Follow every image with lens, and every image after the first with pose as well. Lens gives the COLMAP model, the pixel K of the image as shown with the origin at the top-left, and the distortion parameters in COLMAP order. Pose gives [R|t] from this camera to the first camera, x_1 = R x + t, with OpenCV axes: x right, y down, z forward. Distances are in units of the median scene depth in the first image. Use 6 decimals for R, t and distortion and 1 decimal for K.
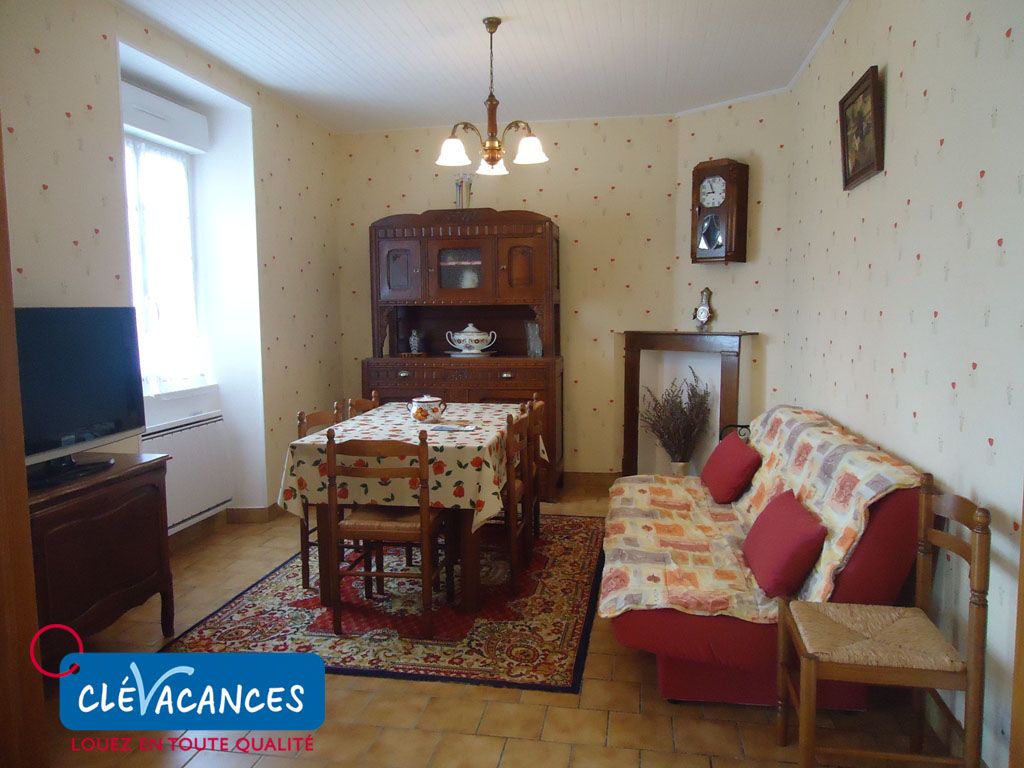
lens RADIAL K [[774.3, 0, 513.0], [0, 774.3, 384.3], [0, 0, 1]] dist [-0.003486, 0.009566]
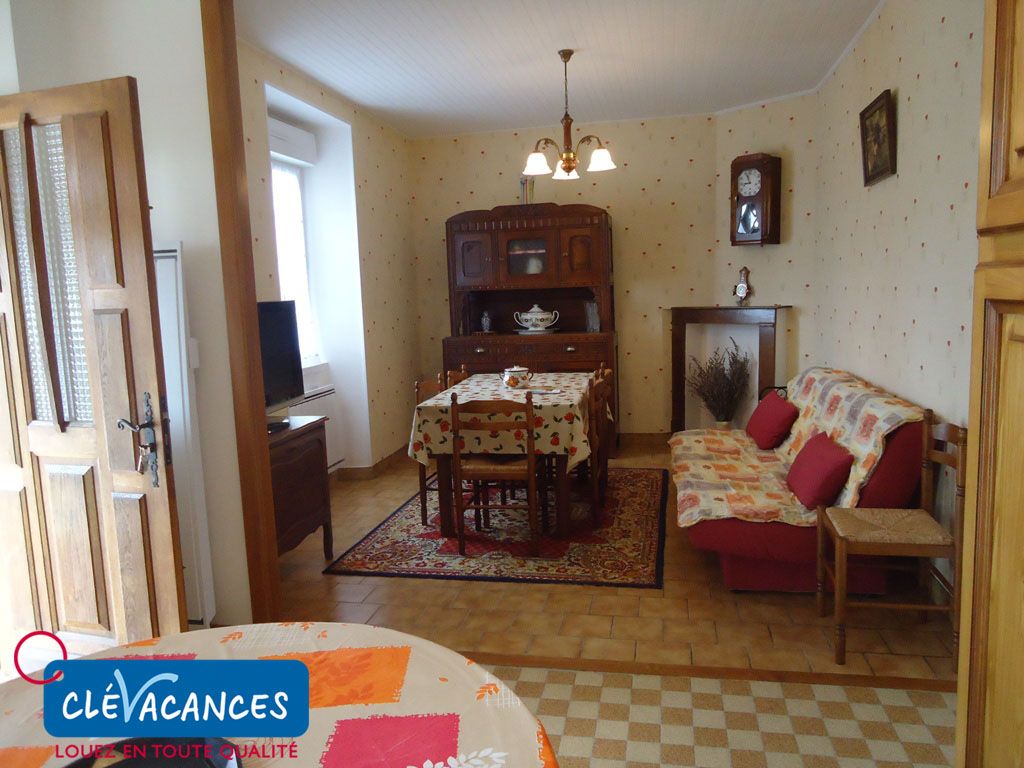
lens RADIAL K [[774.3, 0, 511.0], [0, 774.3, 384.2], [0, 0, 1]] dist [-0.003486, 0.009566]
pose [[0.999134, -0.024601, -0.033558, -0.089053], [0.025527, 0.999297, 0.027468, 0.010334], [0.032858, -0.028300, 0.999059, -0.228208]]
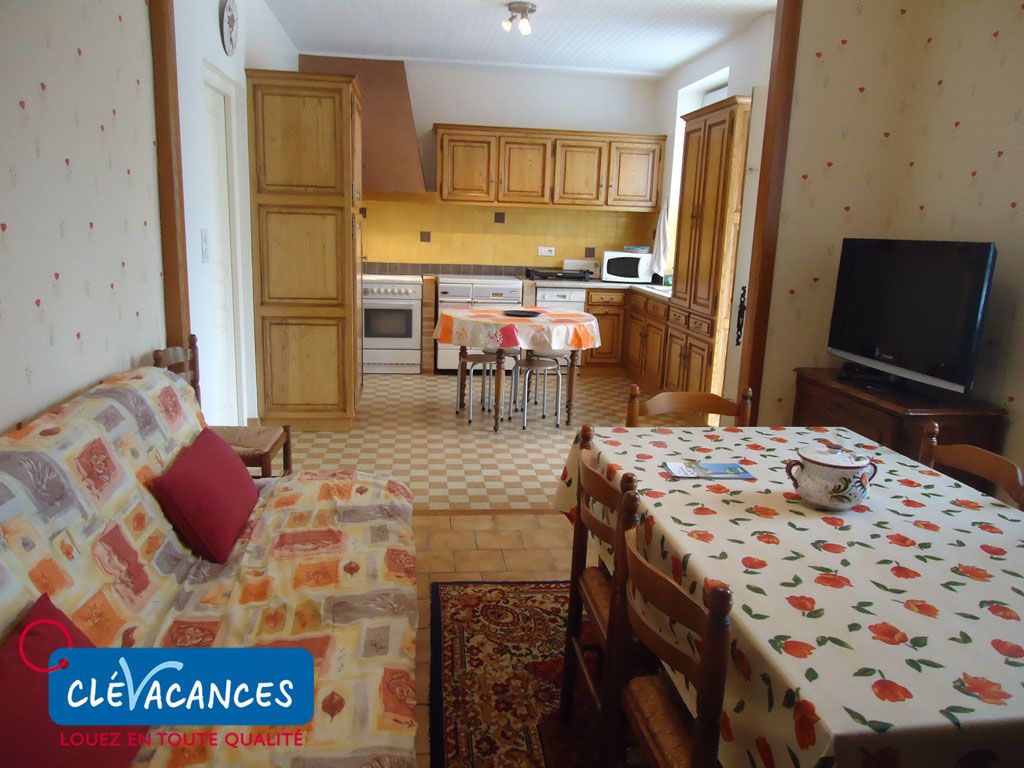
lens RADIAL K [[774.3, 0, 513.1], [0, 774.3, 383.8], [0, 0, 1]] dist [-0.003486, 0.009566]
pose [[-0.959614, 0.030470, -0.279666, 0.207742], [-0.060125, 0.948934, 0.309692, -0.164896], [0.274821, 0.314000, -0.908778, 1.485888]]
